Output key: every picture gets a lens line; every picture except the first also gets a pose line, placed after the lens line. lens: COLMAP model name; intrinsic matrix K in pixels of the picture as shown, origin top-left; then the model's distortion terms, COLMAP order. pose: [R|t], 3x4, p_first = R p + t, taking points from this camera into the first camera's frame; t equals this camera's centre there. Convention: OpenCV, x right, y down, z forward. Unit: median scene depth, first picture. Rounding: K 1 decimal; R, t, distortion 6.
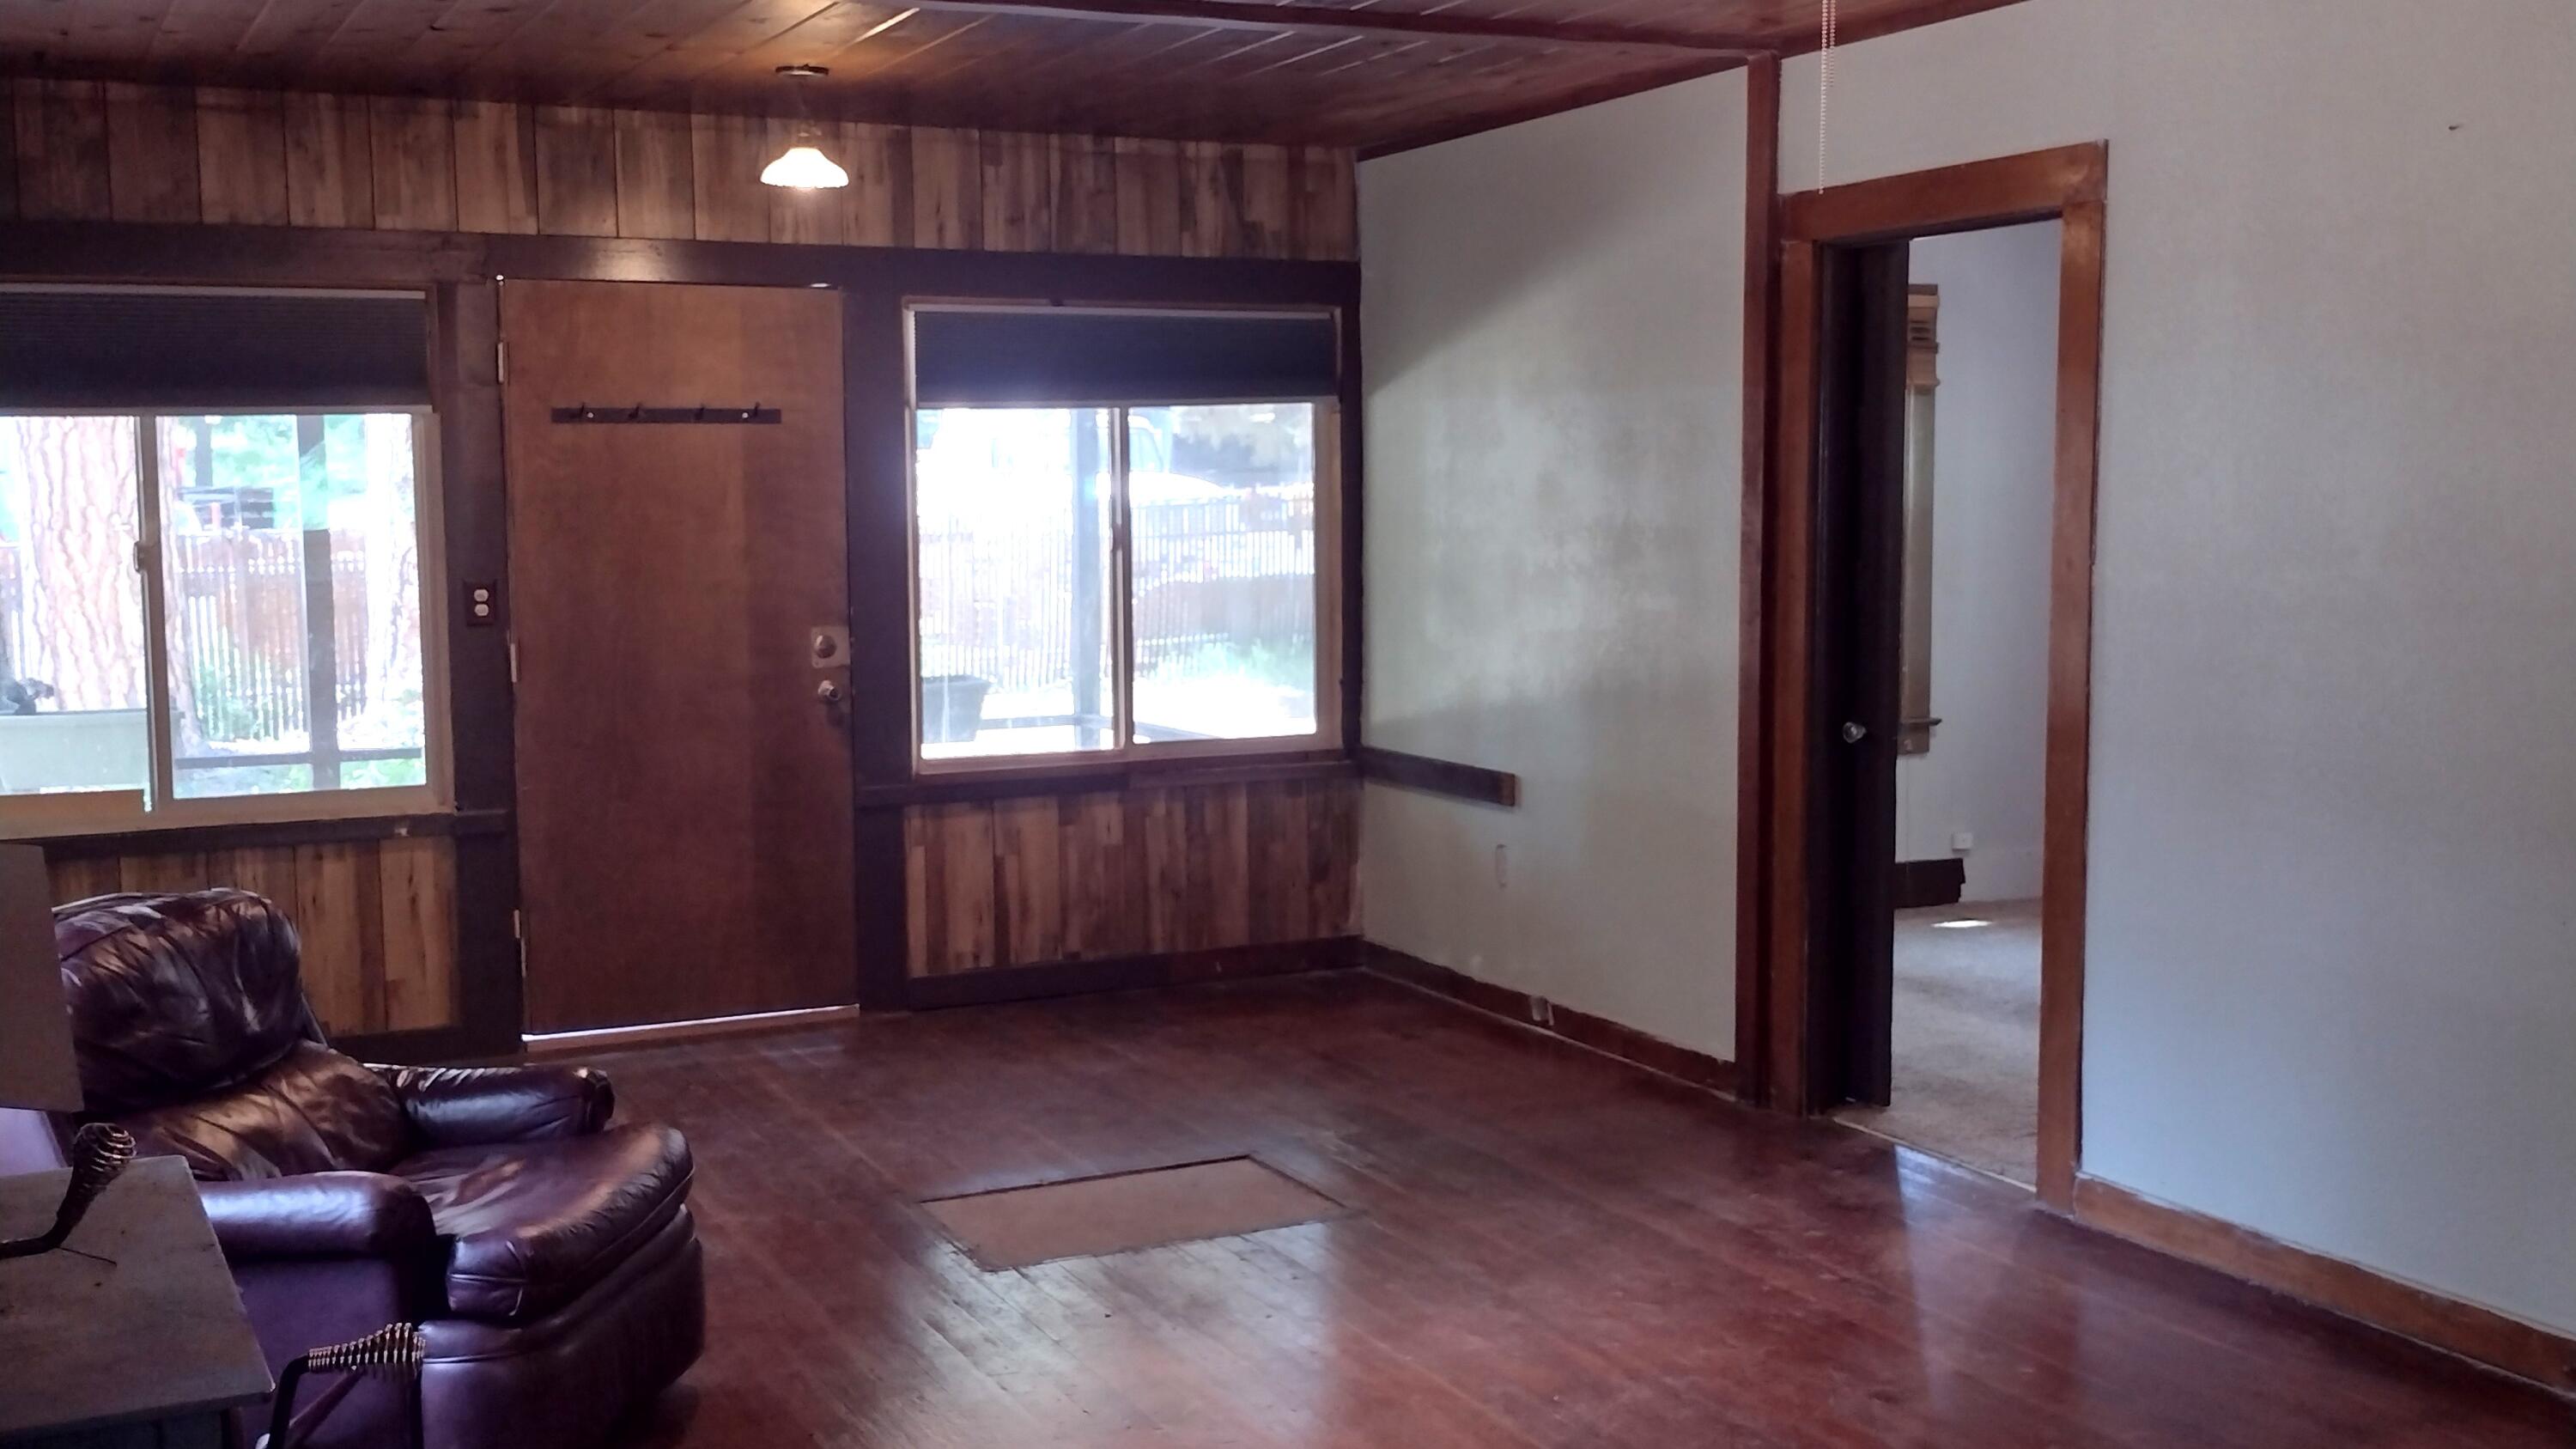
lens RADIAL K [[2669.5, 0, 1288.0], [0, 2669.5, 724.5], [0, 0, 1]] dist [0.171088, -0.342182]
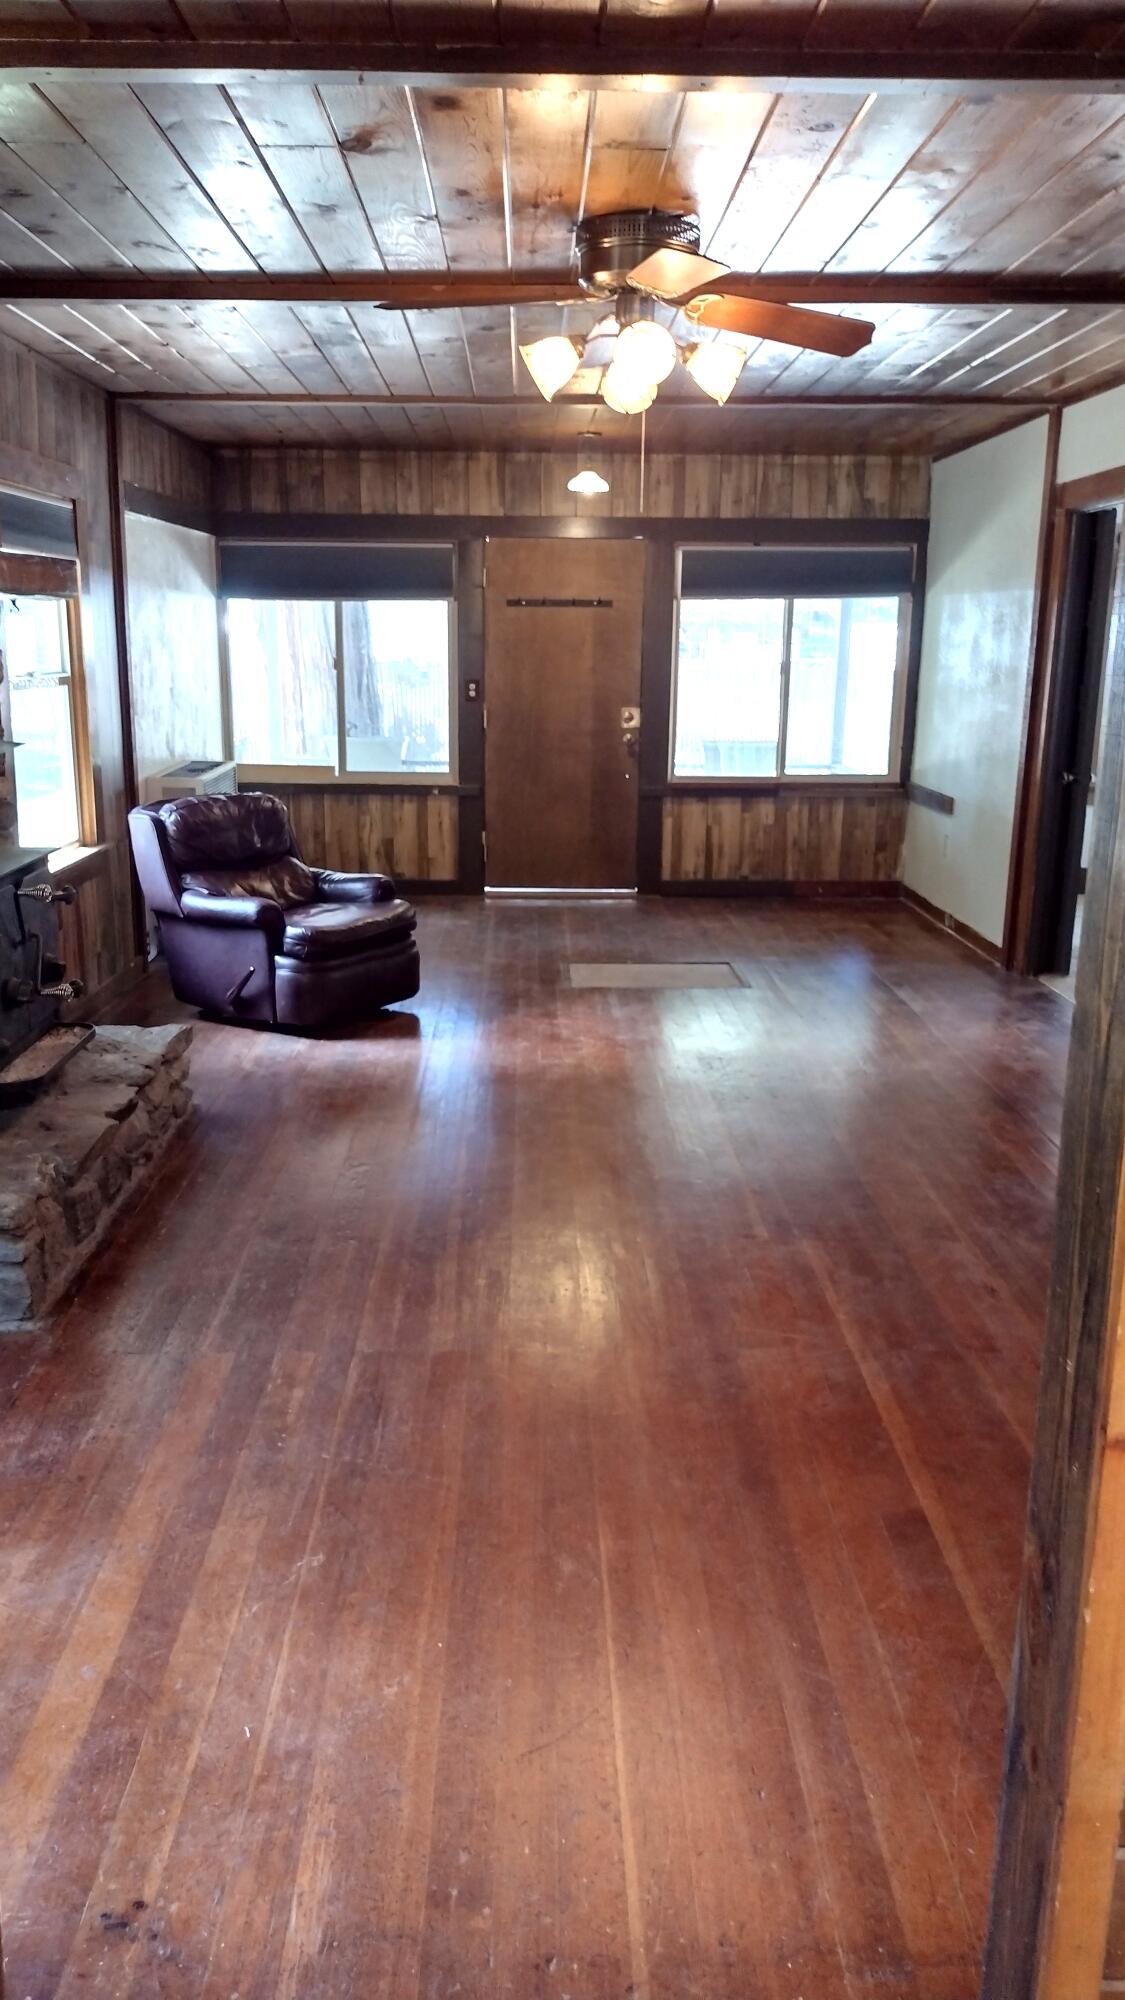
lens RADIAL K [[1512.6, 0, 556.3], [0, 1512.6, 999.9], [0, 0, 1]] dist [0.088801, -0.006212]
pose [[0.910628, 0.114512, -0.397043, 0.270307], [-0.057246, 0.986531, 0.153232, 0.010284], [0.409242, -0.116808, 0.904918, -0.120616]]
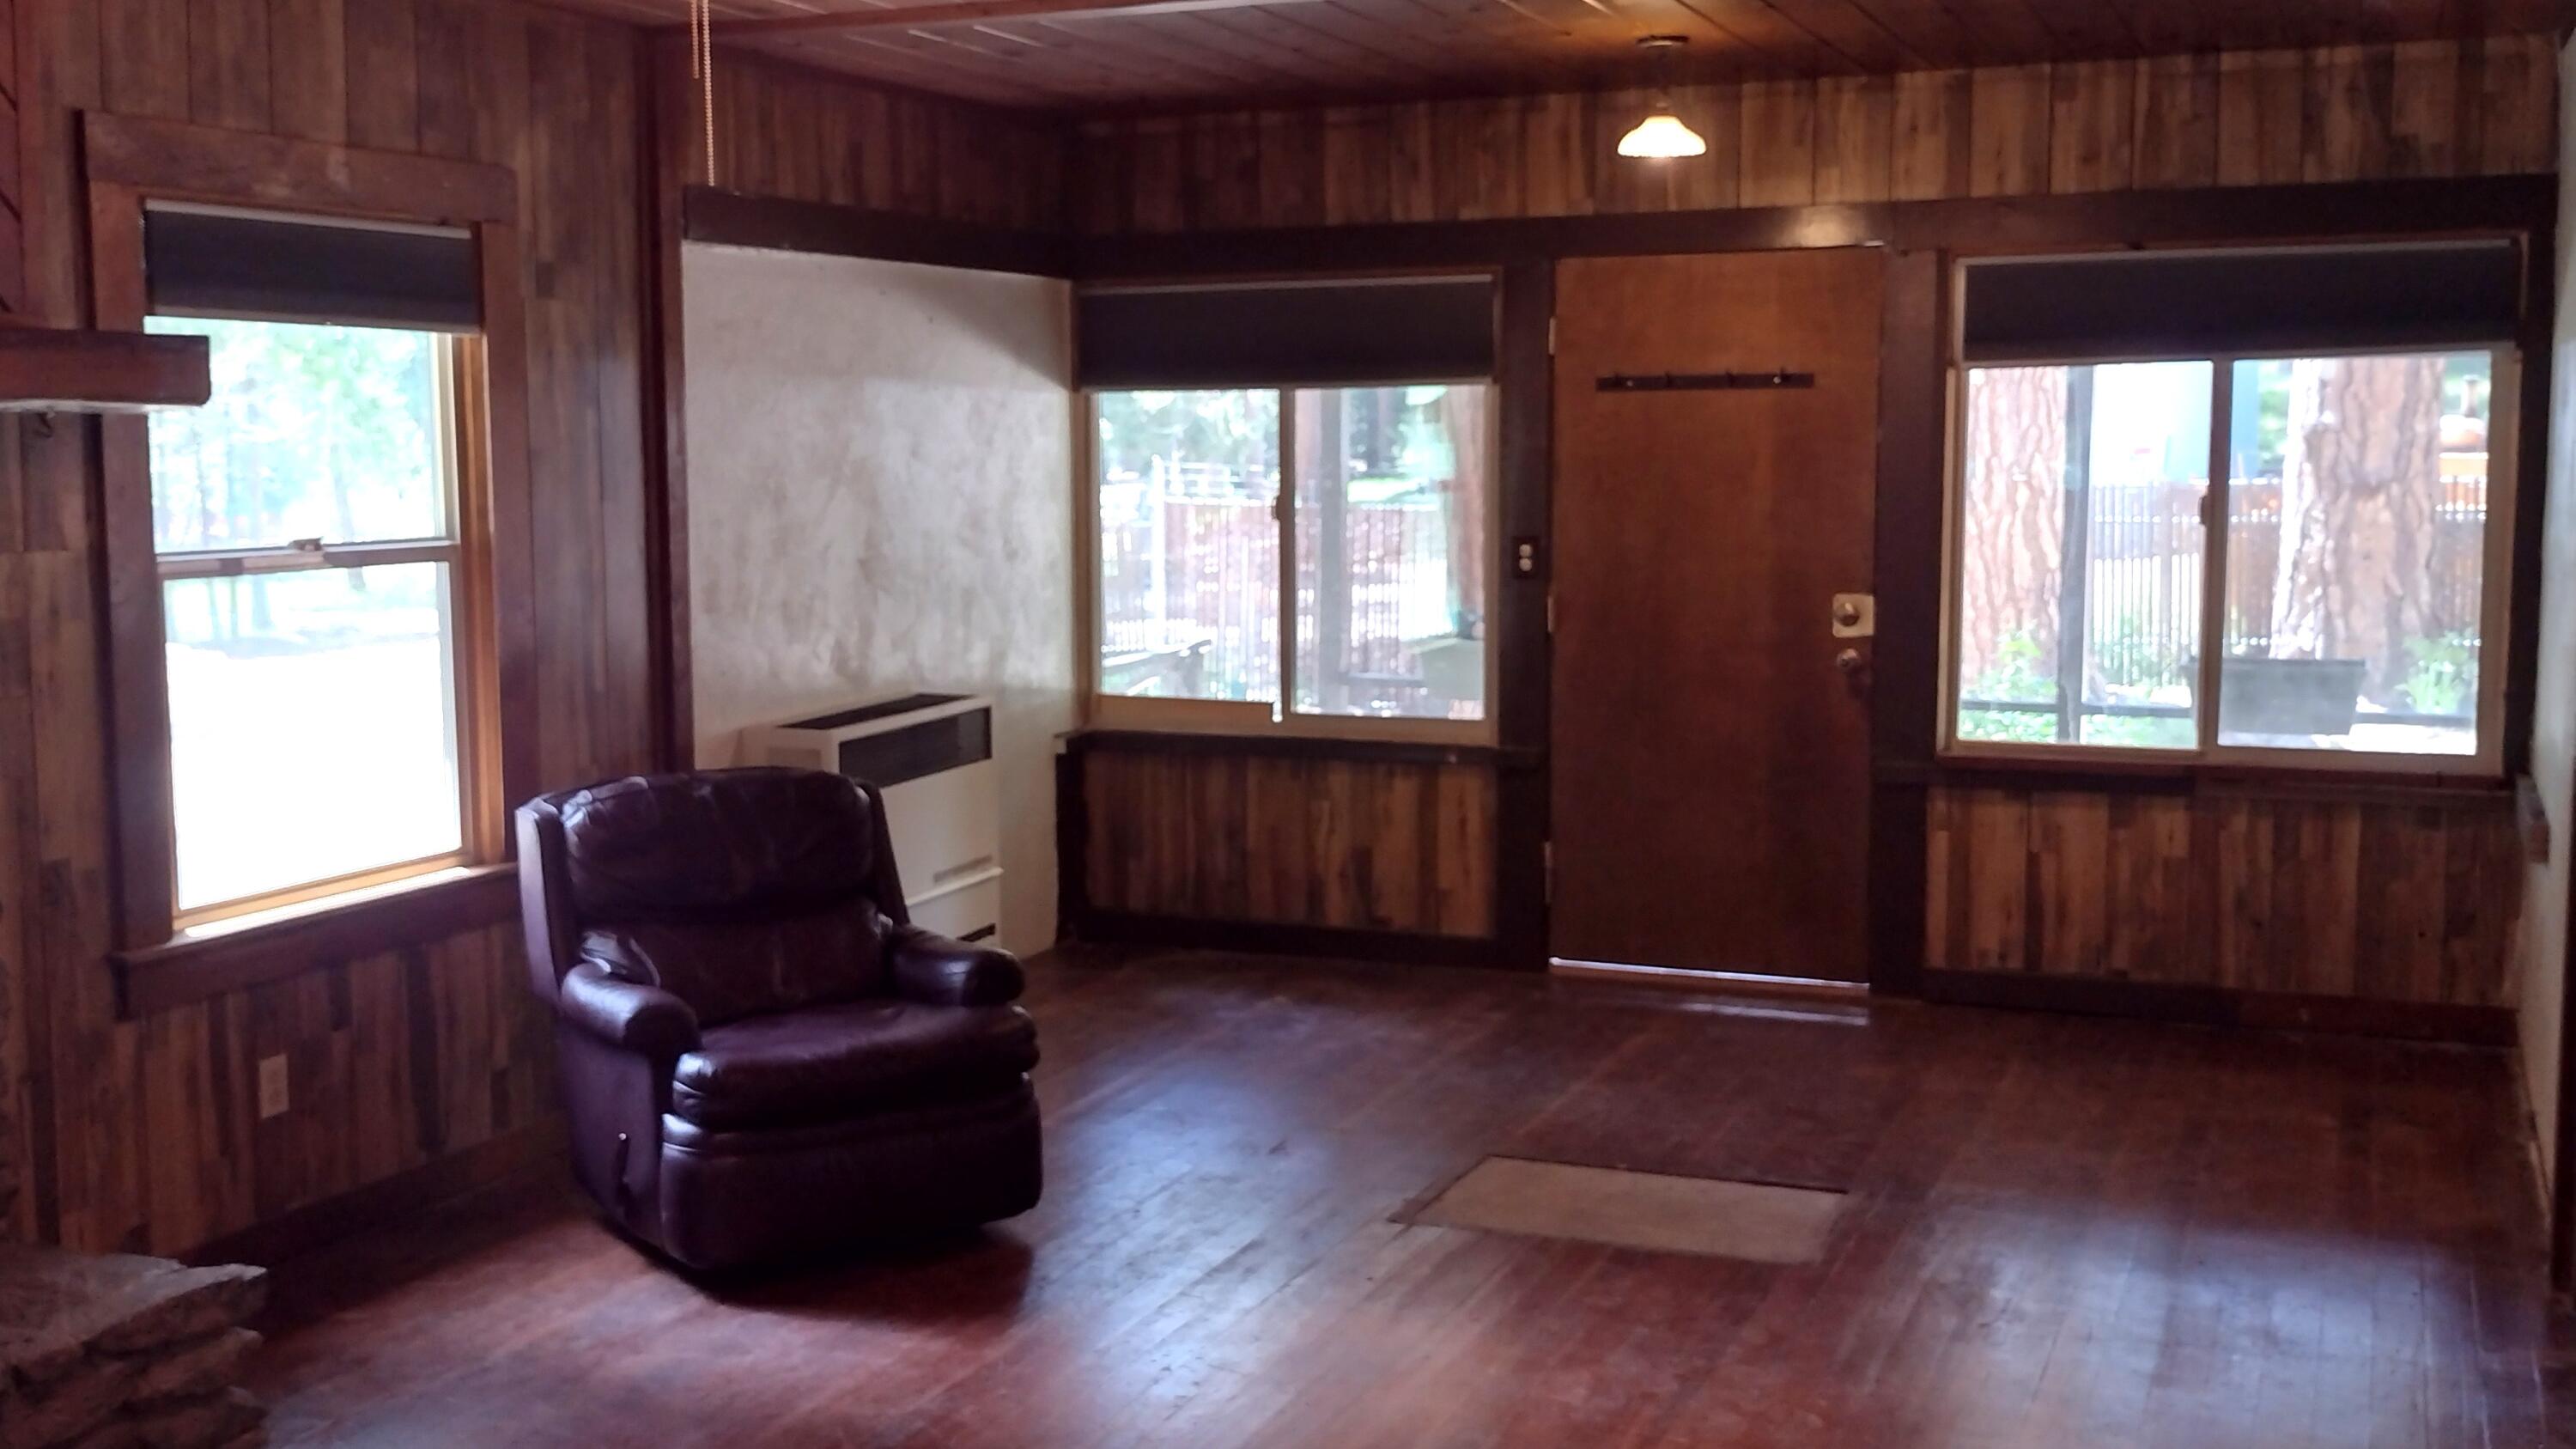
lens RADIAL K [[2669.5, 0, 1288.0], [0, 2669.5, 724.5], [0, 0, 1]] dist [0.171088, -0.342182]
pose [[0.677089, 0.085772, -0.730885, 0.406429], [-0.070983, 0.996165, 0.051145, -0.024744], [0.732469, 0.017250, 0.680581, 0.182106]]
